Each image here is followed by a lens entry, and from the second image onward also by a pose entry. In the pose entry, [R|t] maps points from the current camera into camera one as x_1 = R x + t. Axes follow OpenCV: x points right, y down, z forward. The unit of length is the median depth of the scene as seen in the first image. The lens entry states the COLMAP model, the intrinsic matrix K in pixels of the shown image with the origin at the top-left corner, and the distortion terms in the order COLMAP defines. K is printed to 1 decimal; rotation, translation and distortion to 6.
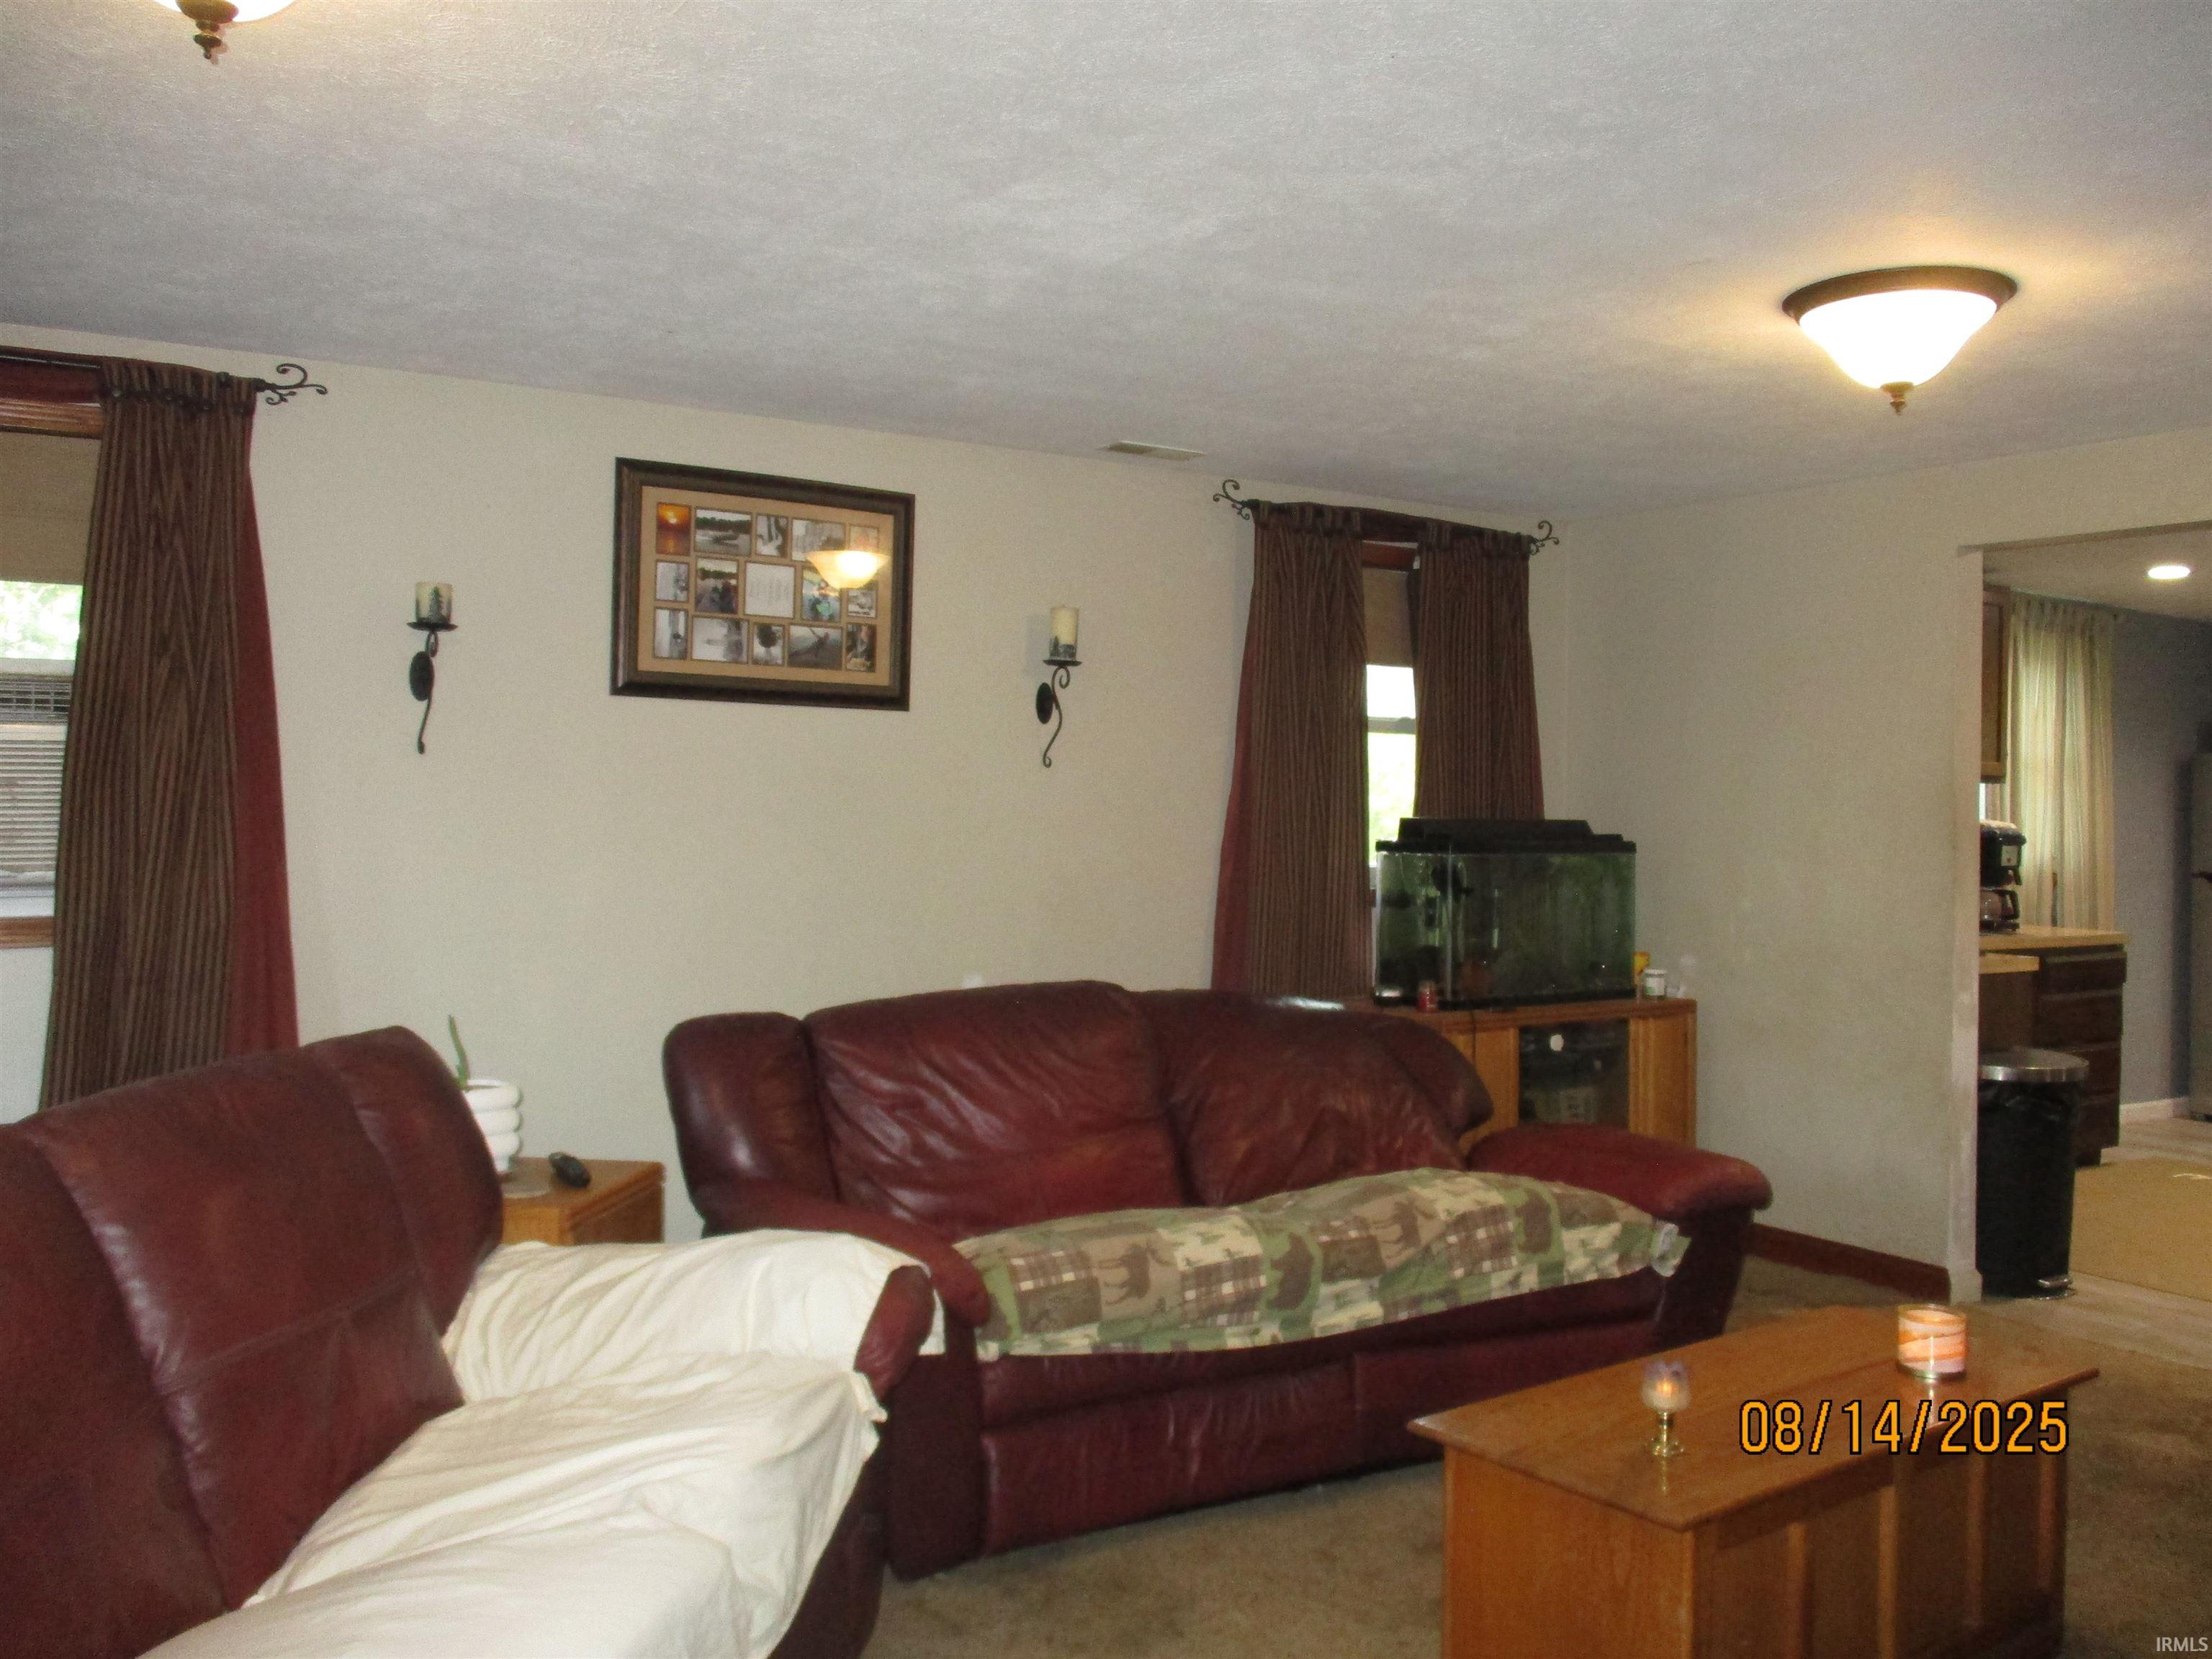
lens RADIAL K [[1809.3, 0, 1104.8], [0, 1809.3, 834.8], [0, 0, 1]] dist [-0.007953, -0.034263]
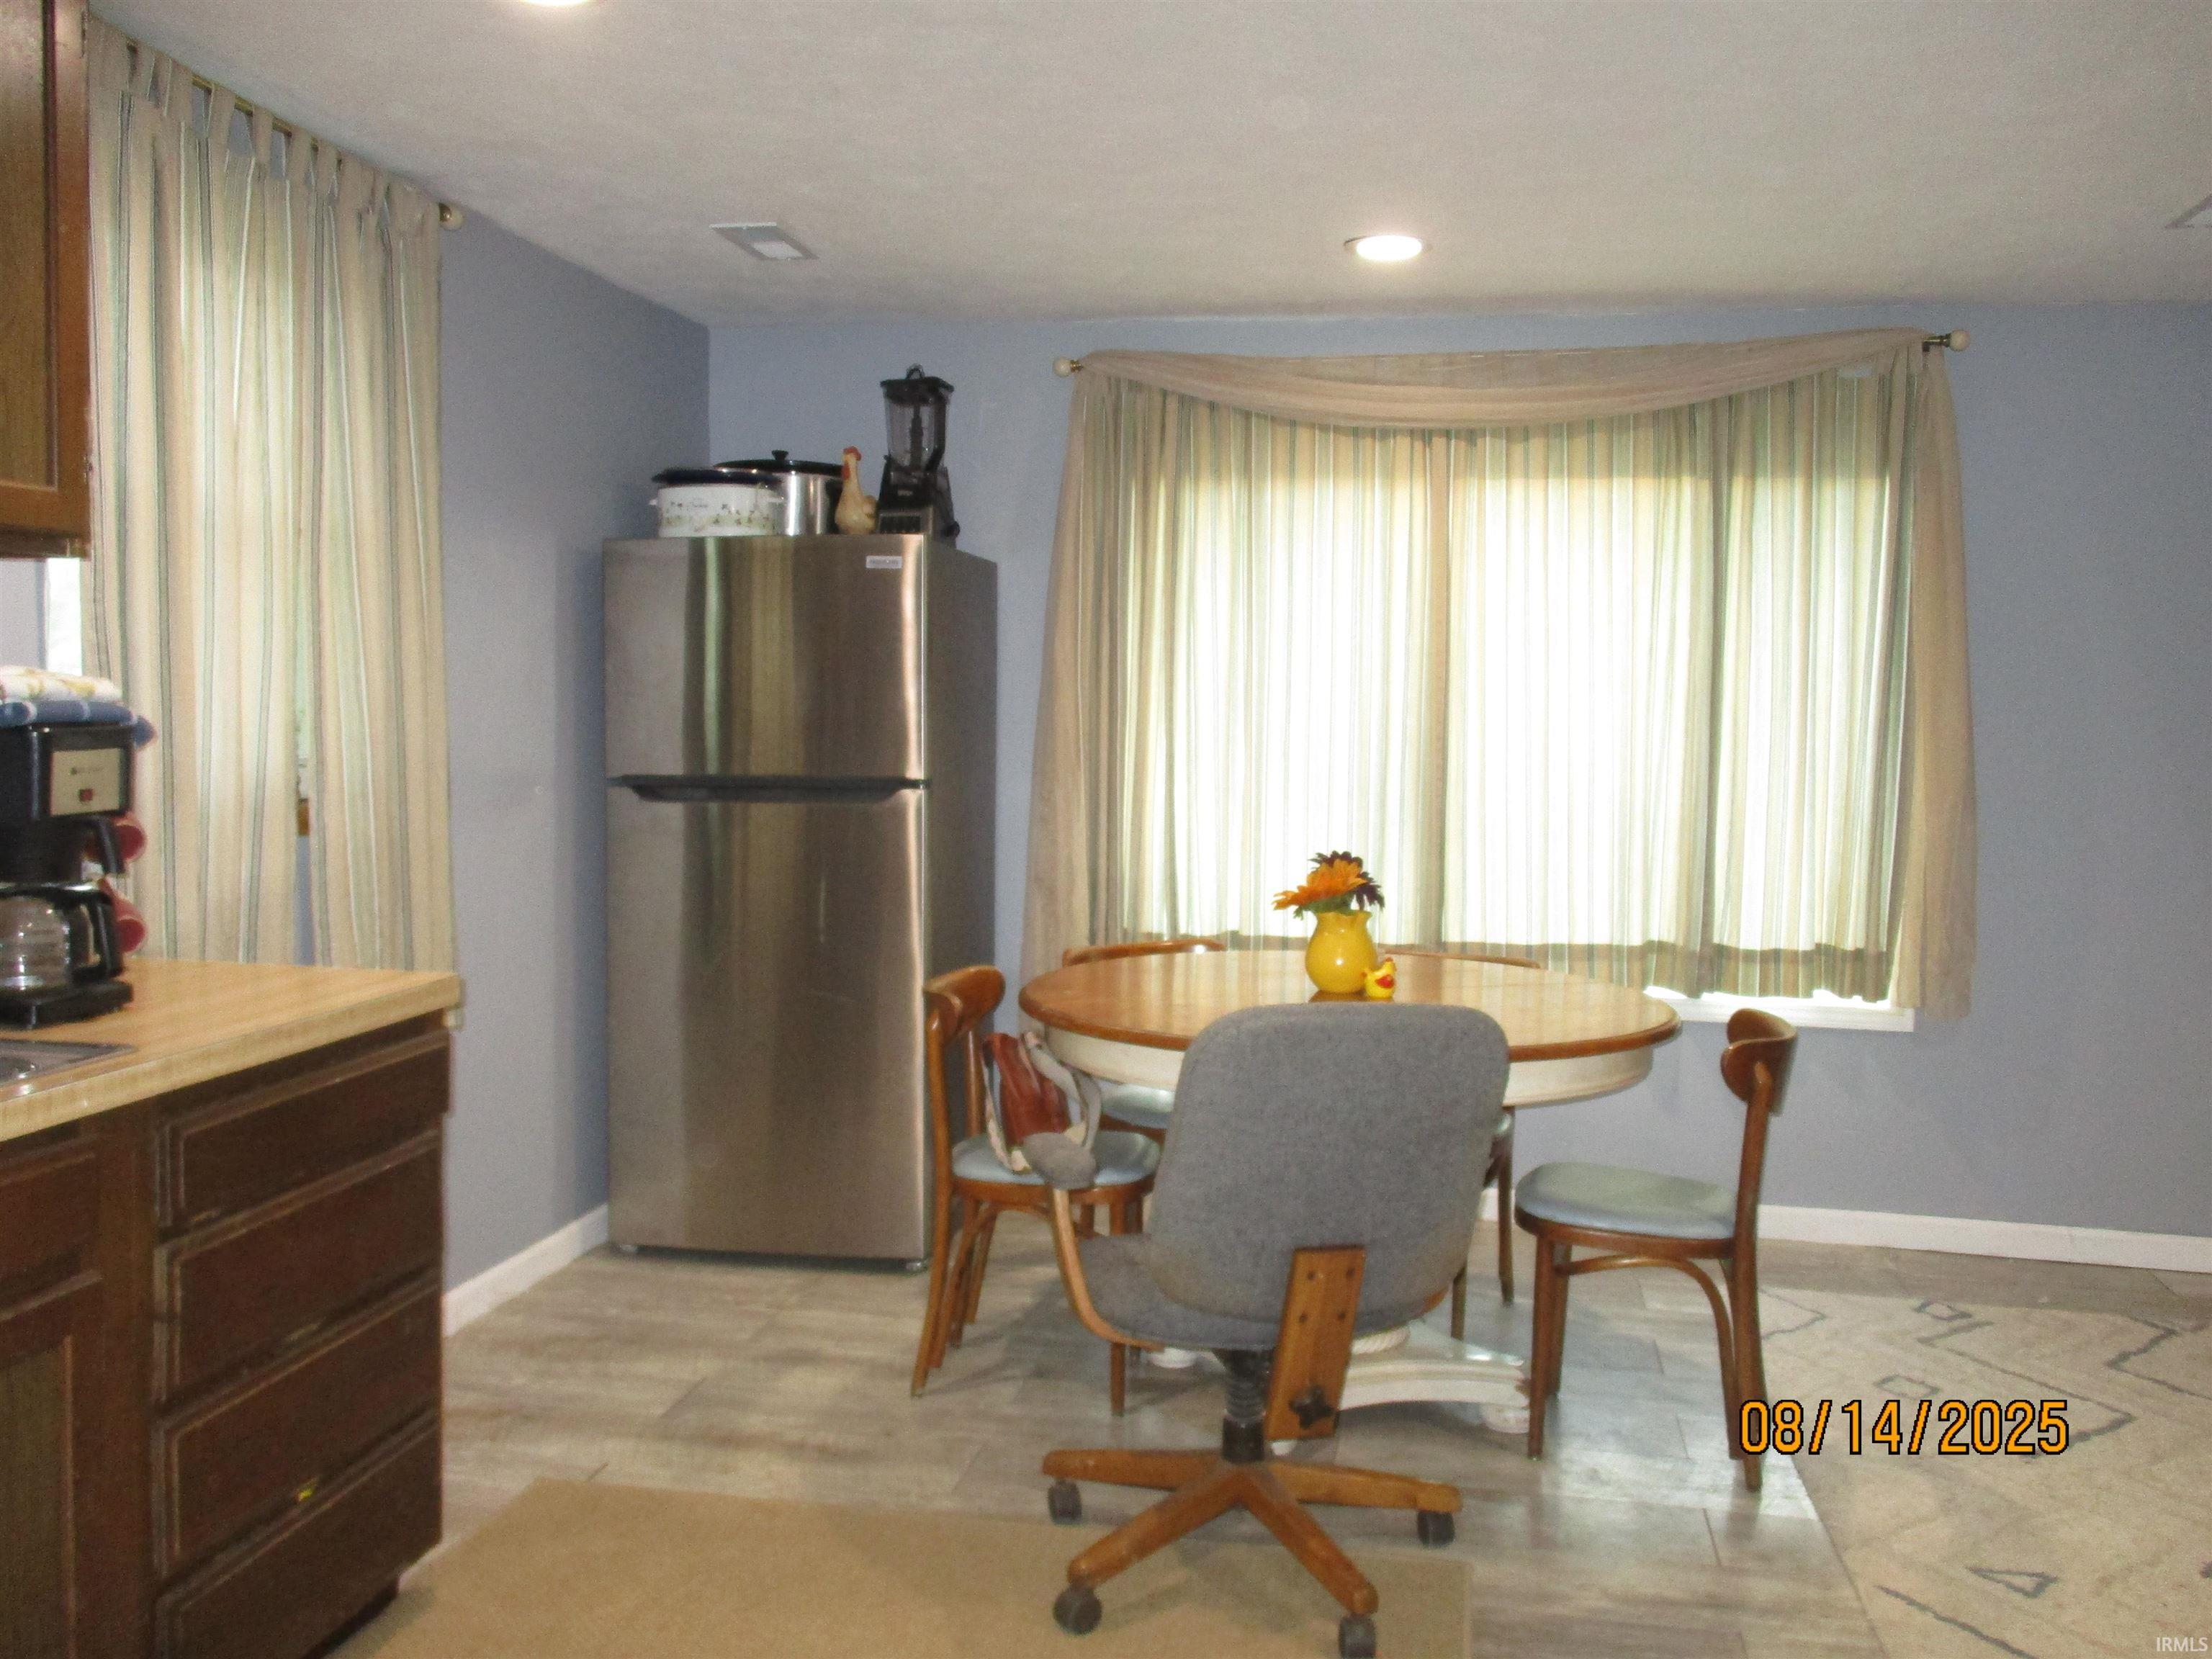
lens RADIAL K [[1809.3, 0, 1106.6], [0, 1809.3, 825.1], [0, 0, 1]] dist [-0.007953, -0.034263]
pose [[0.688966, -0.050400, 0.723039, 0.389688], [-0.001604, 0.997471, 0.071058, -0.003581], [-0.724791, -0.050116, 0.687143, 0.640444]]
